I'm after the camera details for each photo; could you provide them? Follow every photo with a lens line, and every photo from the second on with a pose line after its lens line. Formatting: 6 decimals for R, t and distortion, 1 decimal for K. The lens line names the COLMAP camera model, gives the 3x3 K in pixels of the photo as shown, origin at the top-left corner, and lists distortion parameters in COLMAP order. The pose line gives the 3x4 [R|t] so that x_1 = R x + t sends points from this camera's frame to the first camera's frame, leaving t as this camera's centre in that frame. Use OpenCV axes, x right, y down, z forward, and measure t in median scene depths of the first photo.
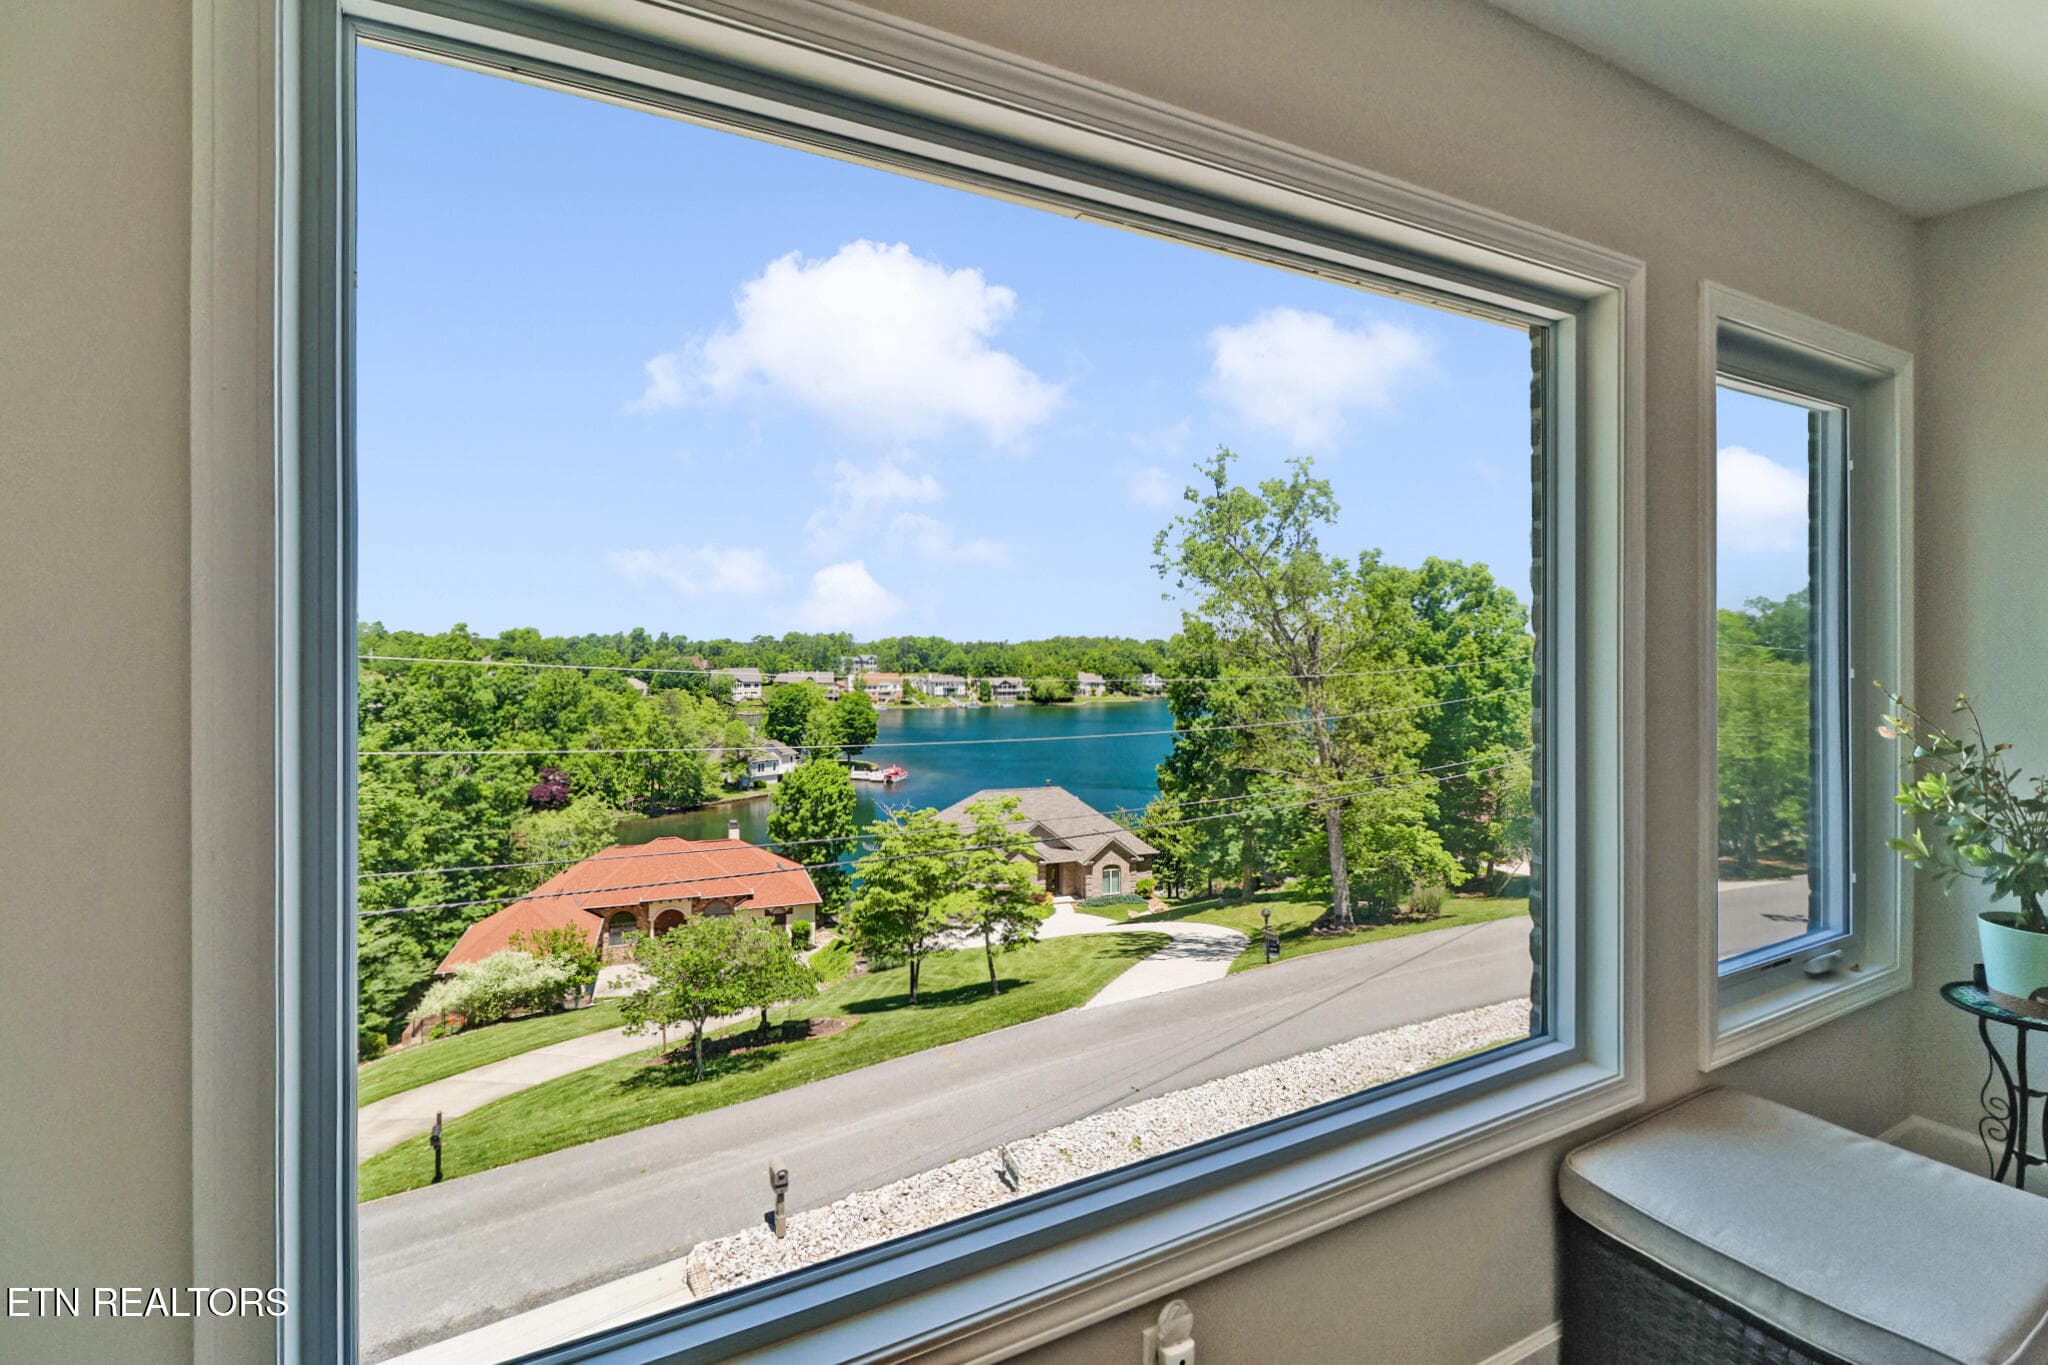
lens RADIAL K [[950.4, 0, 1058.7], [0, 950.4, 654.1], [0, 0, 1]] dist [0.001513, -0.004803]
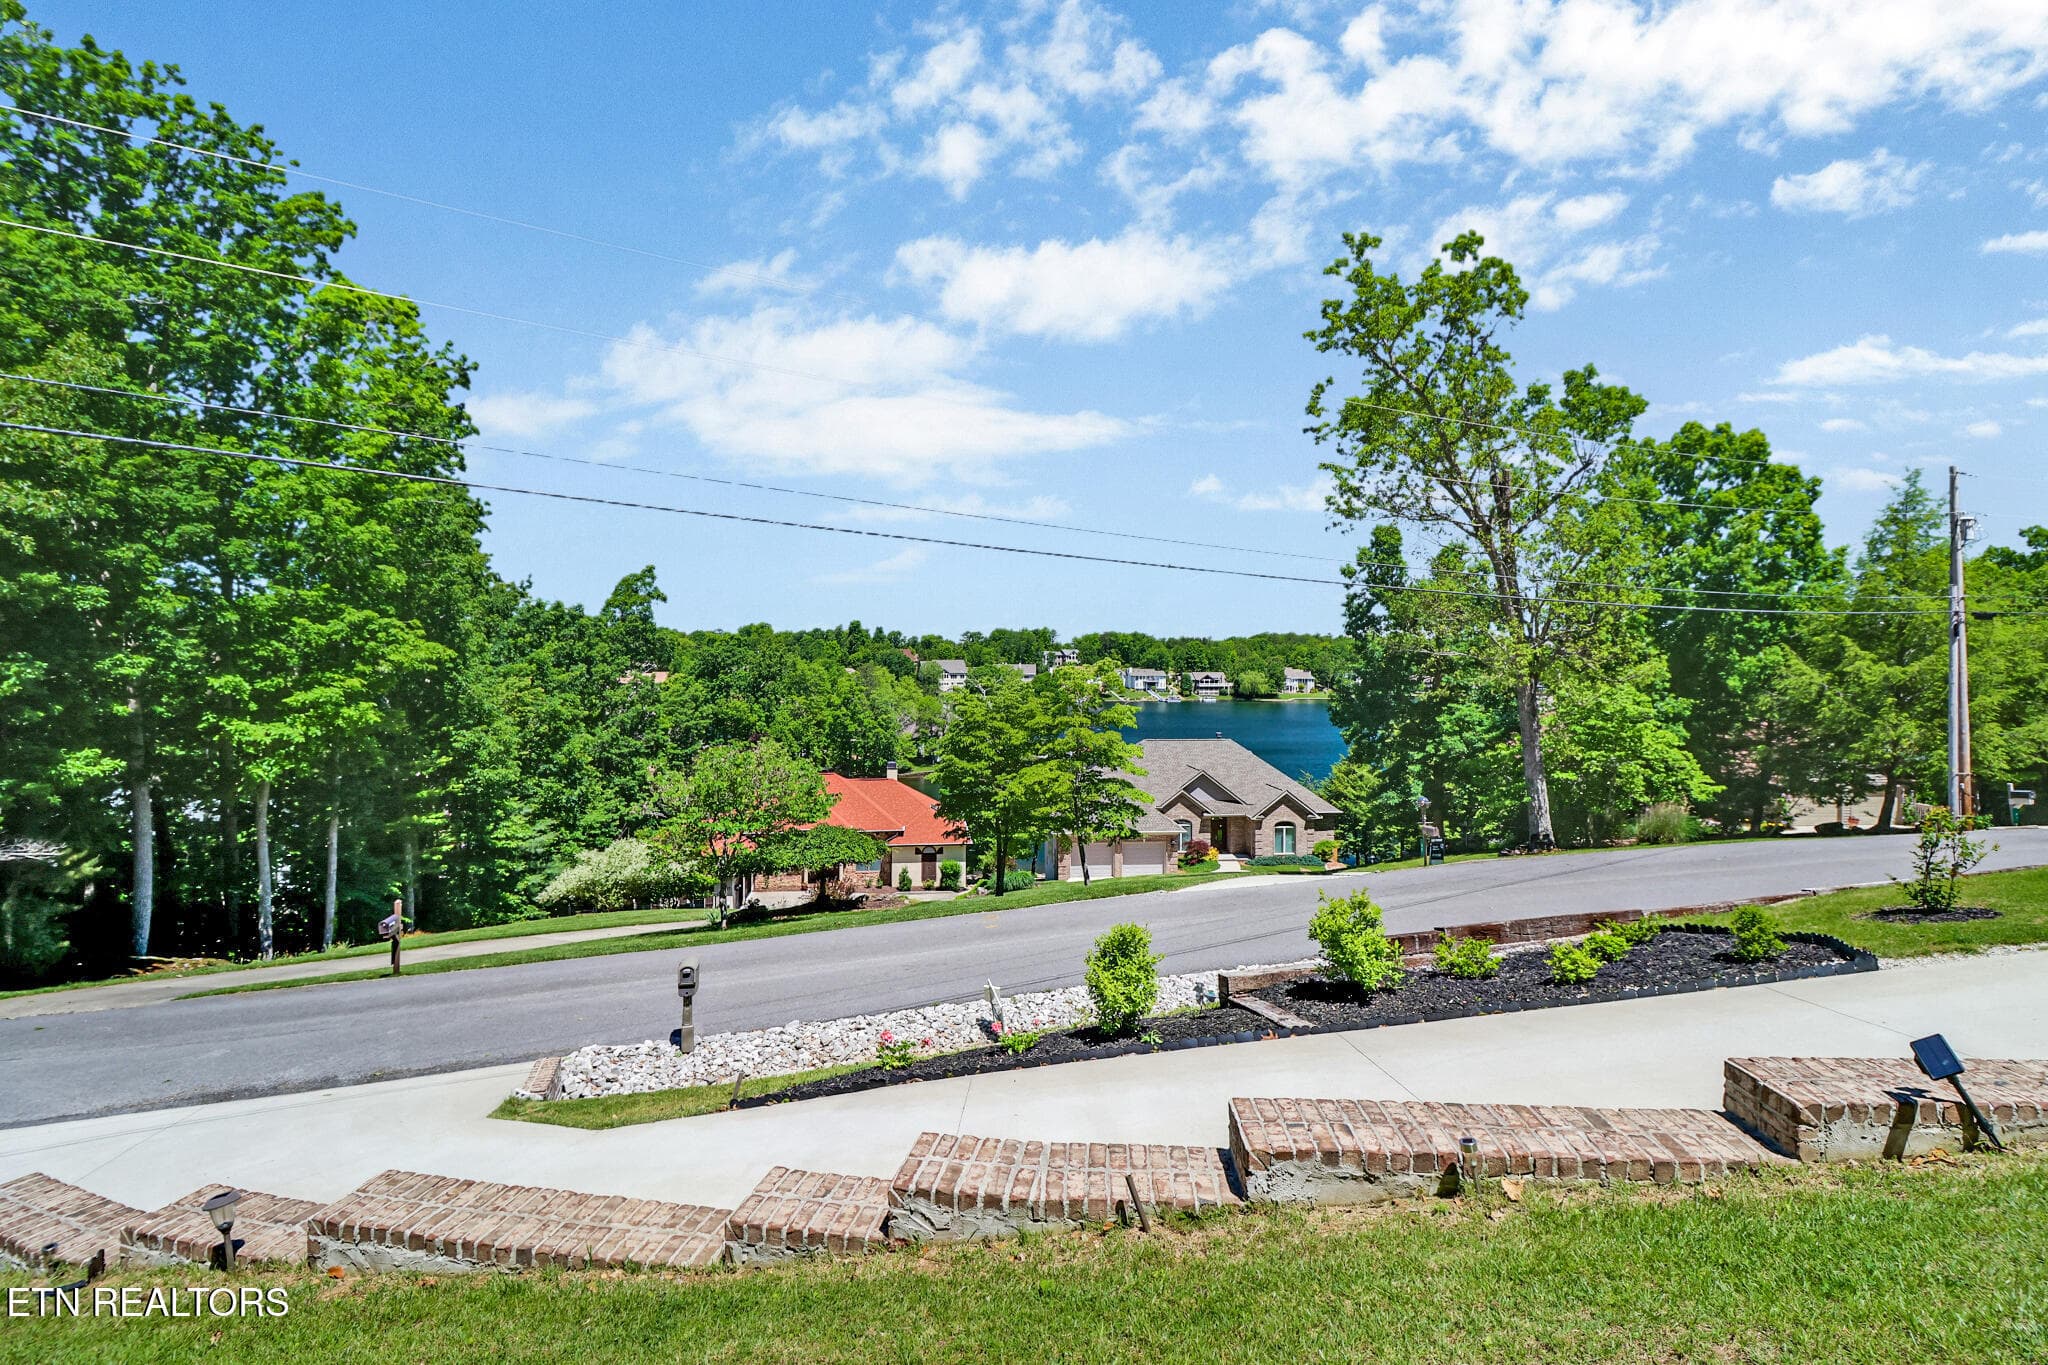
lens RADIAL K [[950.4, 0, 1056.5], [0, 950.4, 667.6], [0, 0, 1]] dist [0.001513, -0.004803]
pose [[0.975108, 0.003348, -0.221707, 0.044615], [-0.002117, 0.999981, 0.005793, 0.072788], [0.221722, -0.005180, 0.975096, 0.075616]]
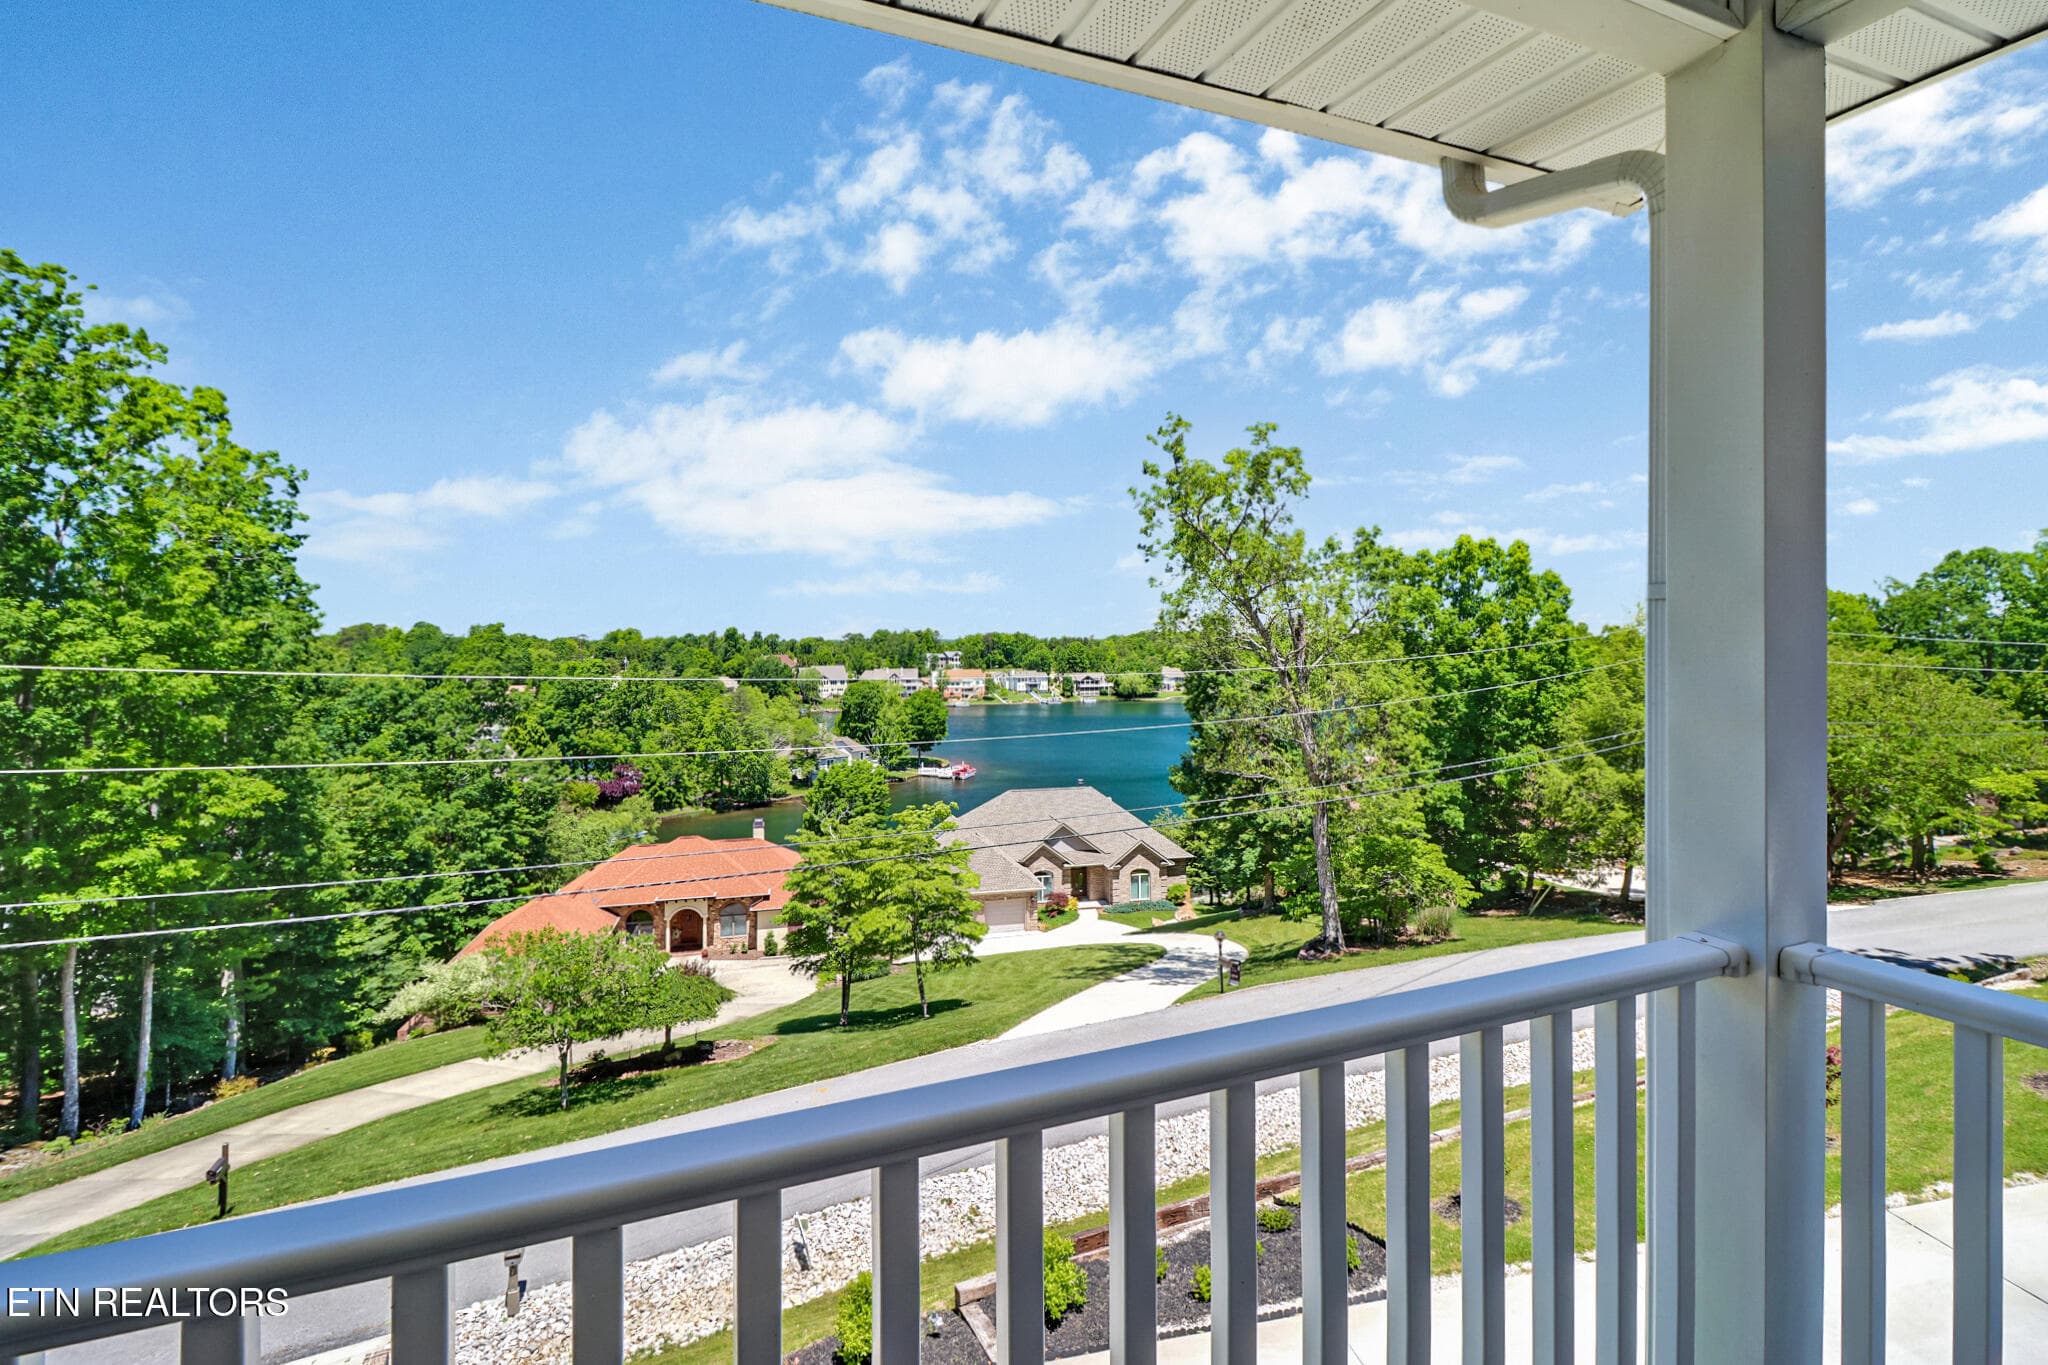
lens RADIAL K [[950.4, 0, 1056.4], [0, 950.4, 663.5], [0, 0, 1]] dist [0.001513, -0.004803]
pose [[0.994411, -0.009507, -0.105151, 0.075970], [0.011097, 0.999833, 0.014543, 0.000639], [0.104995, -0.015629, 0.994350, 0.047025]]
